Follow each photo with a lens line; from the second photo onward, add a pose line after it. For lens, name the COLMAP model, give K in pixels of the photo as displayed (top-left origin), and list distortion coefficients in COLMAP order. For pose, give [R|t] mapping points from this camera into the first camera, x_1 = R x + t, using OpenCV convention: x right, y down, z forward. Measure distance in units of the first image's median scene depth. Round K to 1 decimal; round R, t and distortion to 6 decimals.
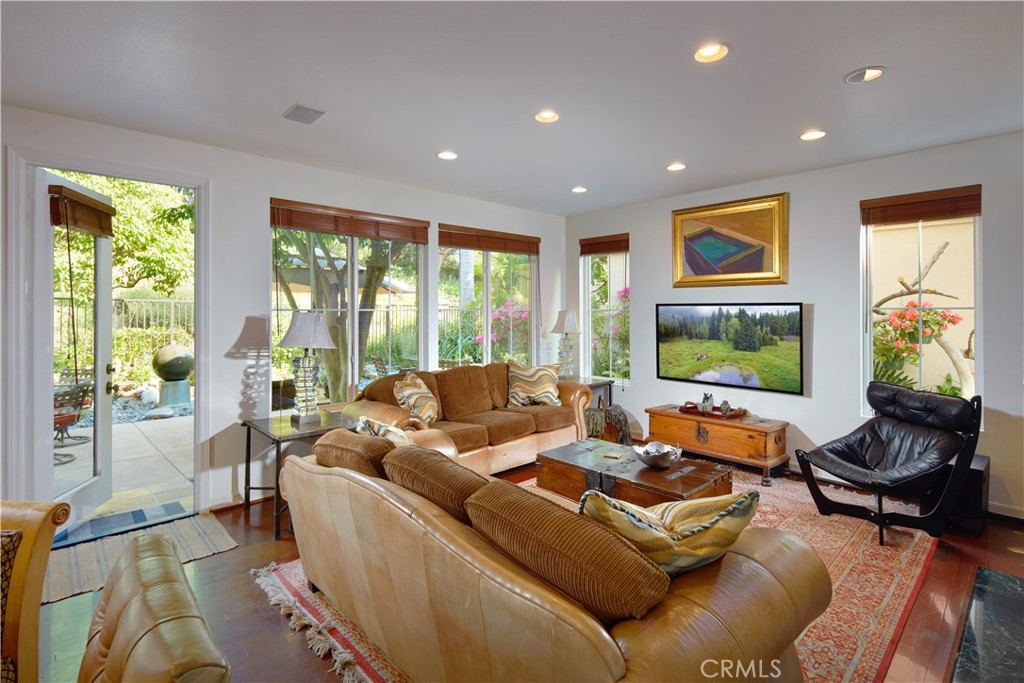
lens RADIAL K [[491.9, 0, 512.8], [0, 491.9, 311.2], [0, 0, 1]] dist [0.000567, 0.000194]
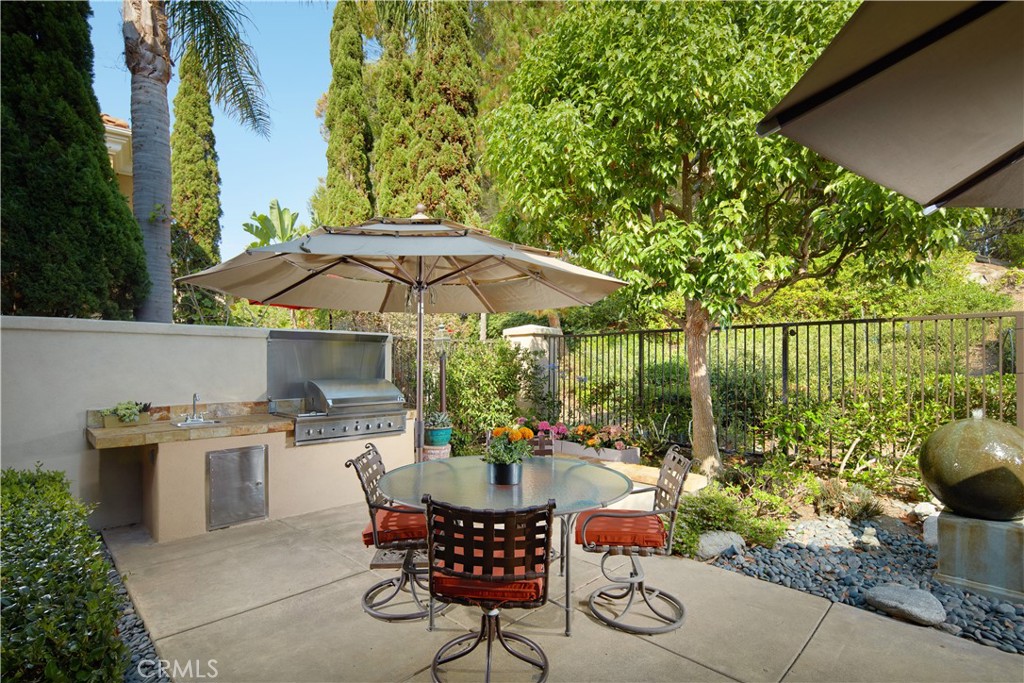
lens RADIAL K [[486.5, 0, 512.1], [0, 486.5, 355.8], [0, 0, 1]] dist [0.000446, 0.000194]
pose [[0.033742, -0.010360, -0.999377, -0.134226], [0.008575, 0.999912, -0.010076, 0.007835], [0.999394, -0.008230, 0.033828, 0.260022]]
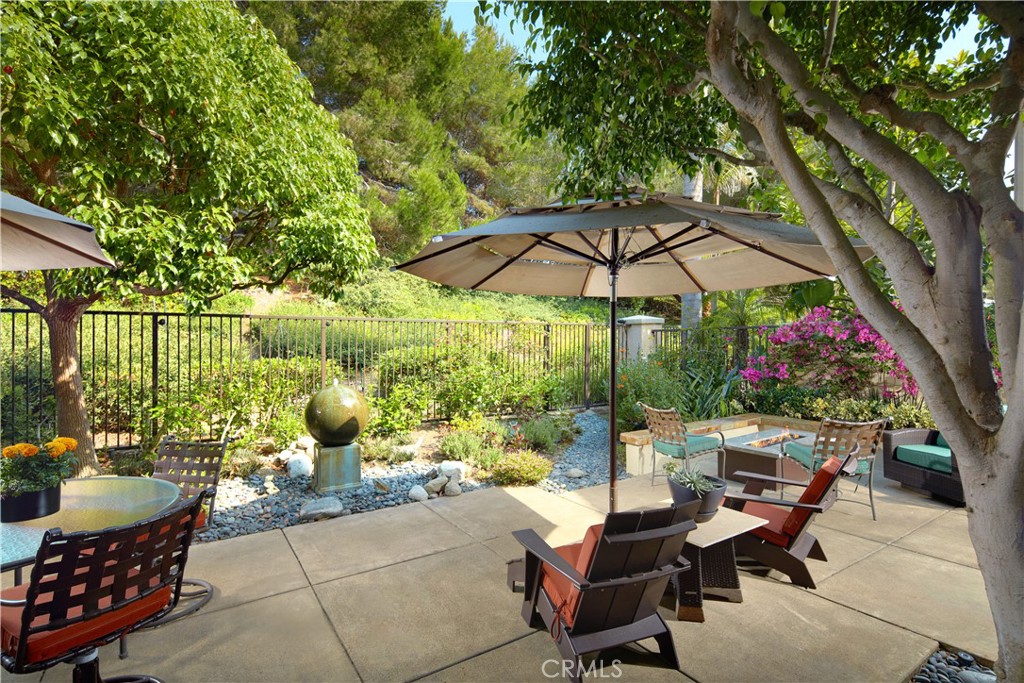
lens RADIAL K [[494.3, 0, 505.2], [0, 494.3, 347.7], [0, 0, 1]] dist [0.000288, 0.000160]
pose [[0.980986, -0.003292, -0.194052, -0.150474], [0.005943, 0.999897, 0.013079, 0.005805], [0.193989, -0.013984, 0.980904, 0.182241]]
